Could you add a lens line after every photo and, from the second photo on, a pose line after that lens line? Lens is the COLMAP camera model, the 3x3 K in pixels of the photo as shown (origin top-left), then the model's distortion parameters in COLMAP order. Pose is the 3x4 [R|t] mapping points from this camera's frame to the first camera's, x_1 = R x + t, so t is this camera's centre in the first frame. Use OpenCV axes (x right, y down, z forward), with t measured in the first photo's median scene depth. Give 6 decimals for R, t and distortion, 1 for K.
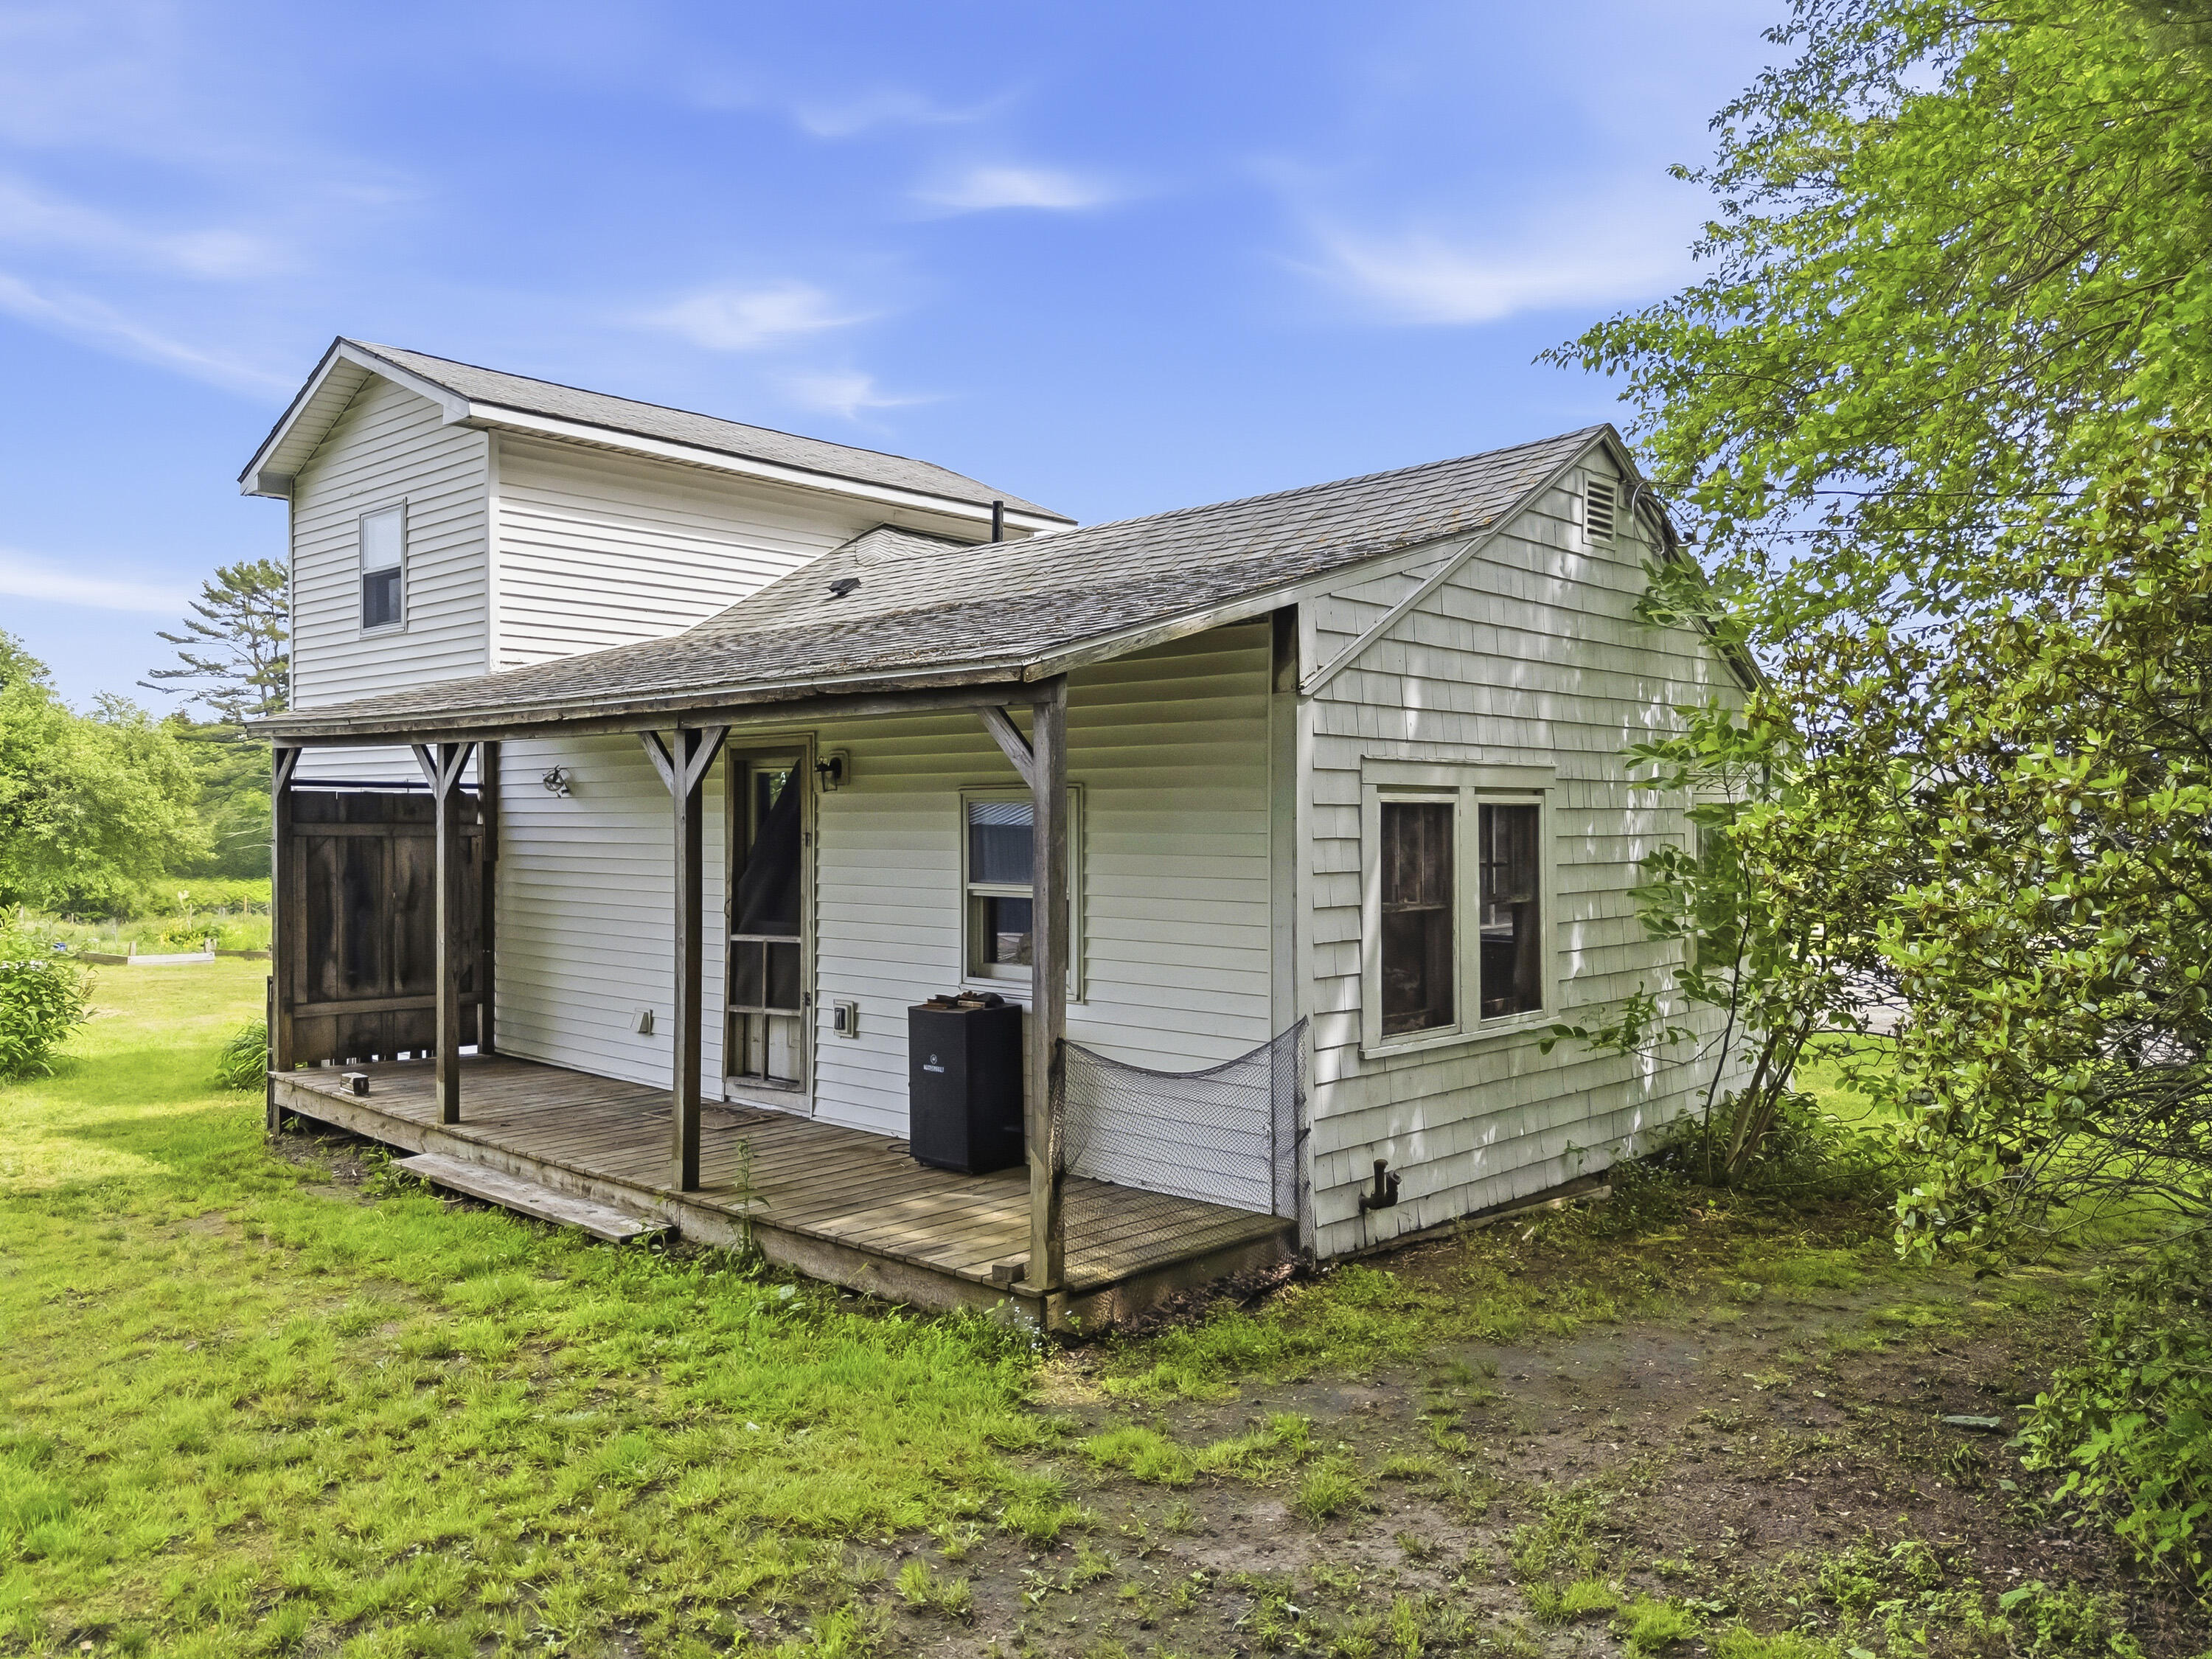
lens RADIAL K [[1649.8, 0, 1098.4], [0, 1649.8, 824.6], [0, 0, 1]] dist [0.050779, -0.014172]
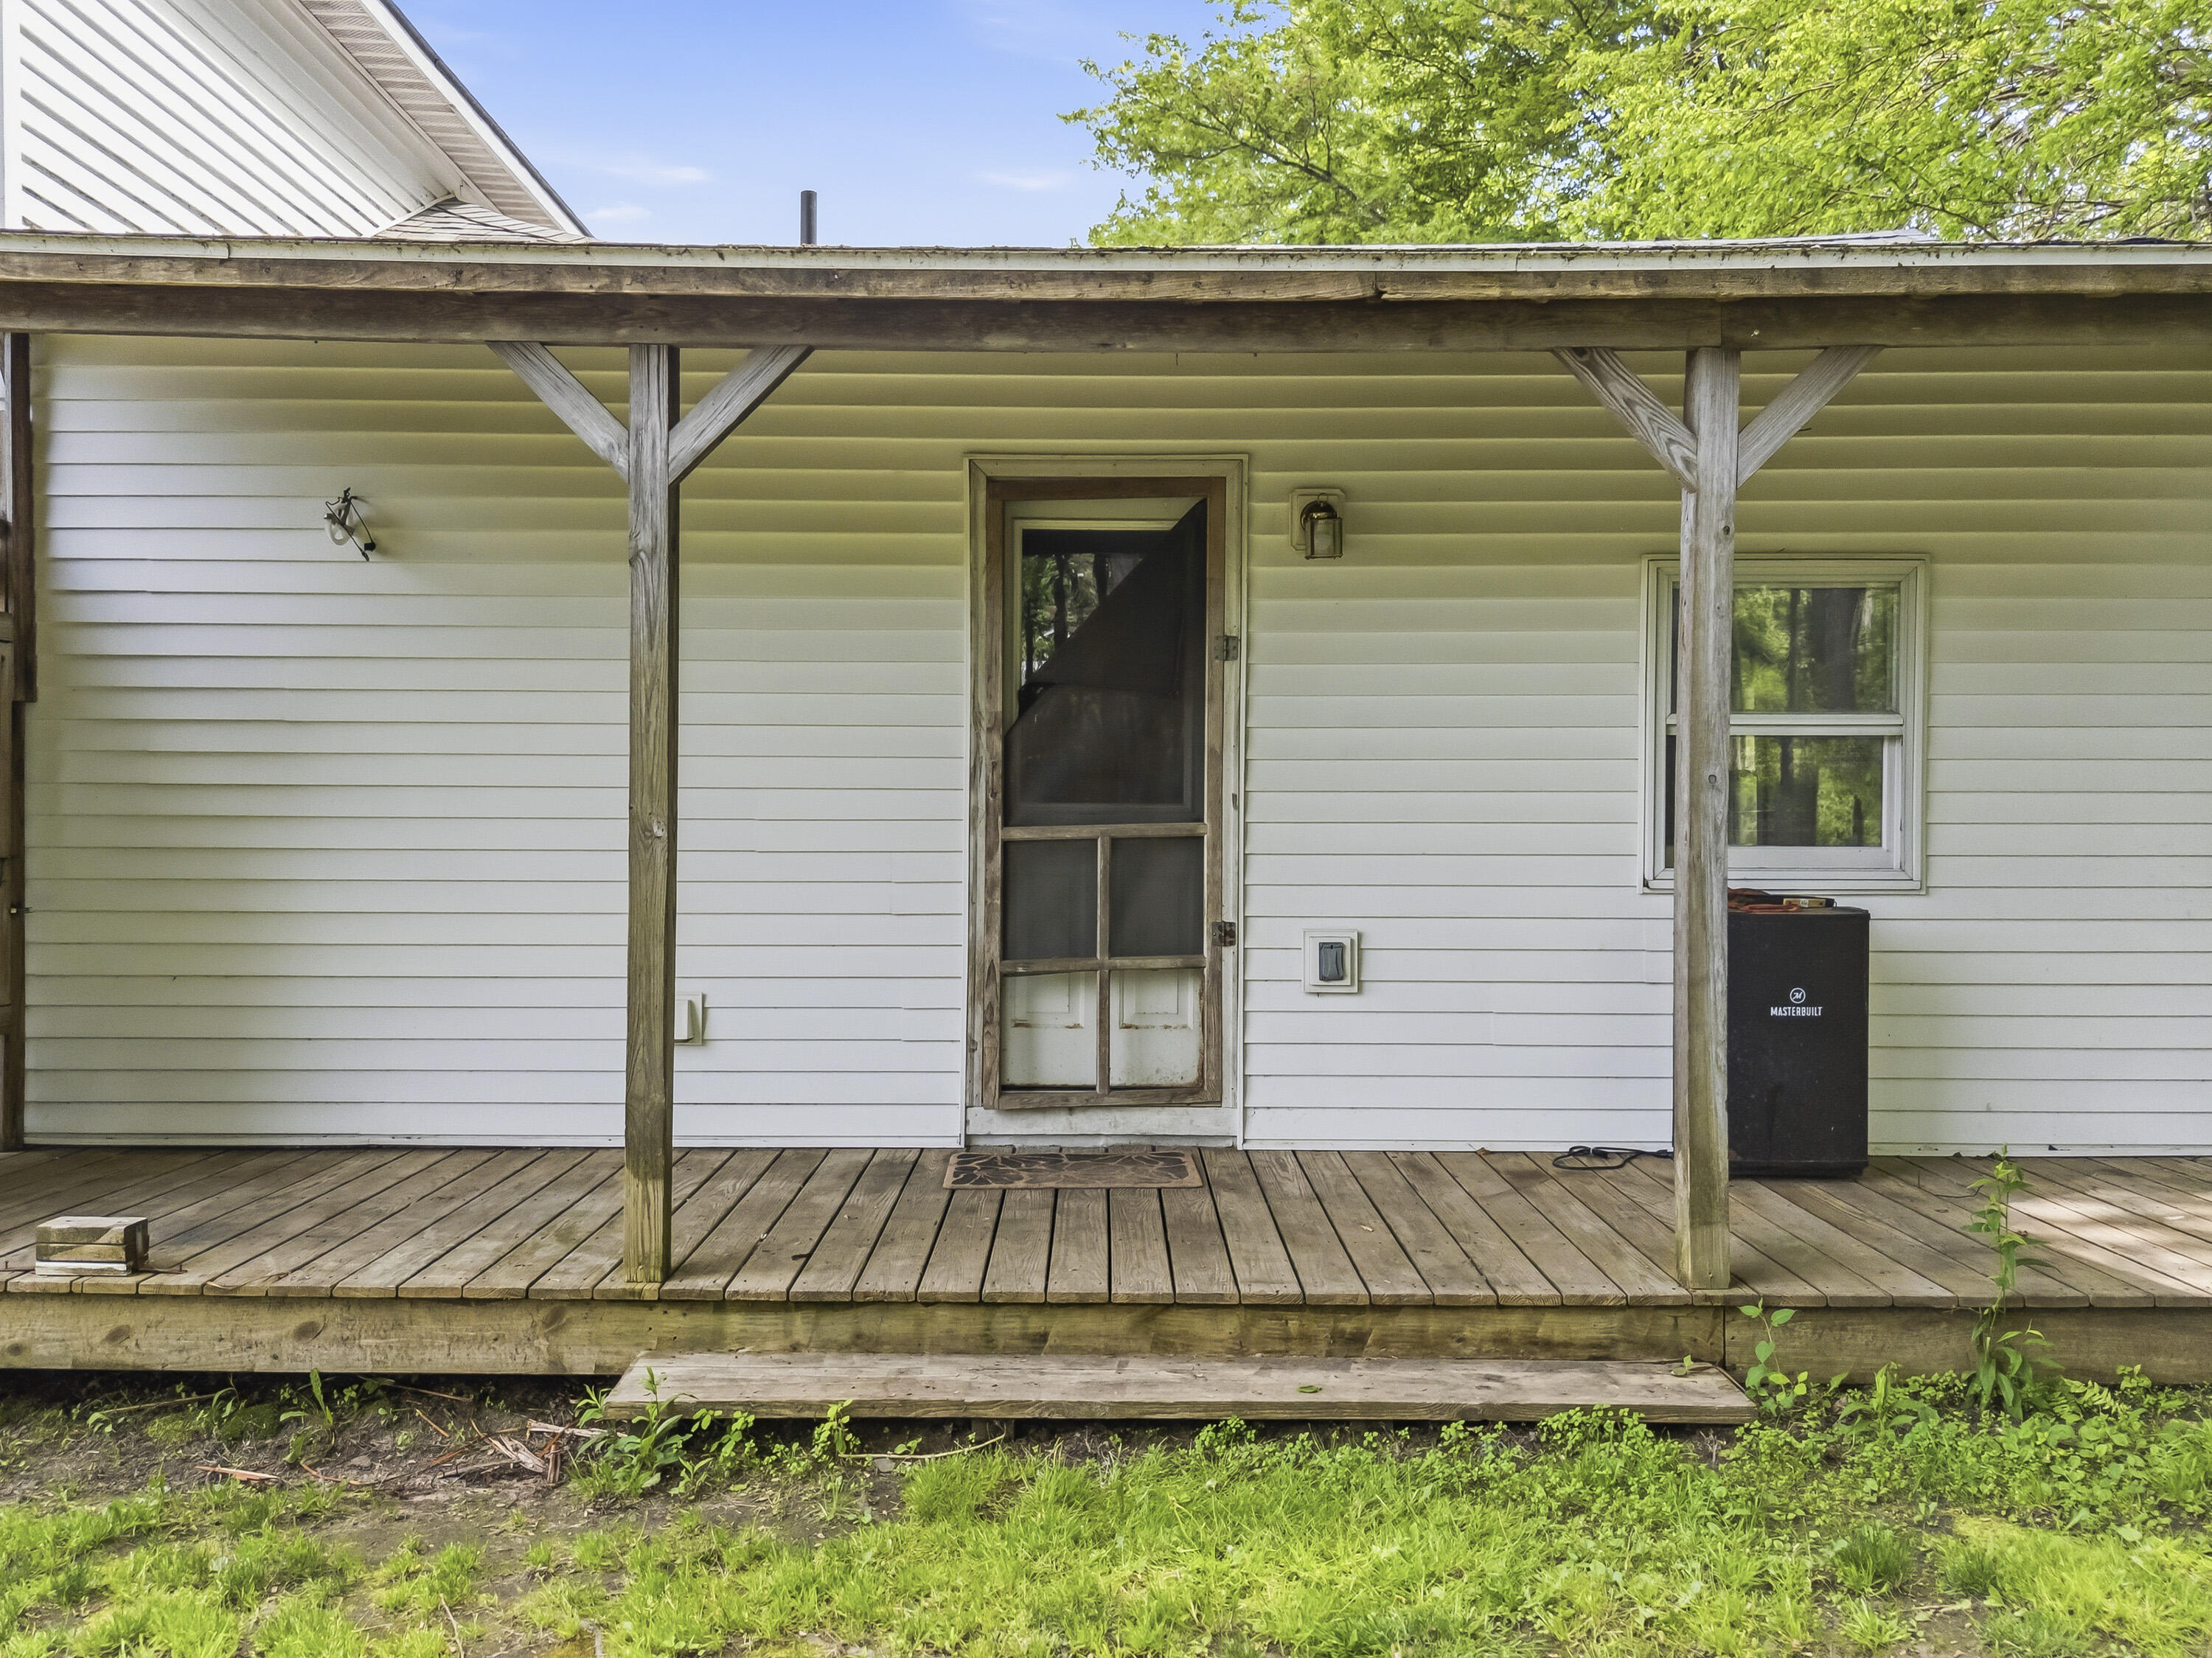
lens RADIAL K [[1649.7, 0, 1107.6], [0, 1649.7, 829.9], [0, 0, 1]] dist [0.050779, -0.014172]
pose [[0.725213, -0.009408, 0.688461, -0.590391], [-0.000509, 0.999899, 0.014200, 0.062767], [-0.688525, -0.010648, 0.725135, 0.626793]]
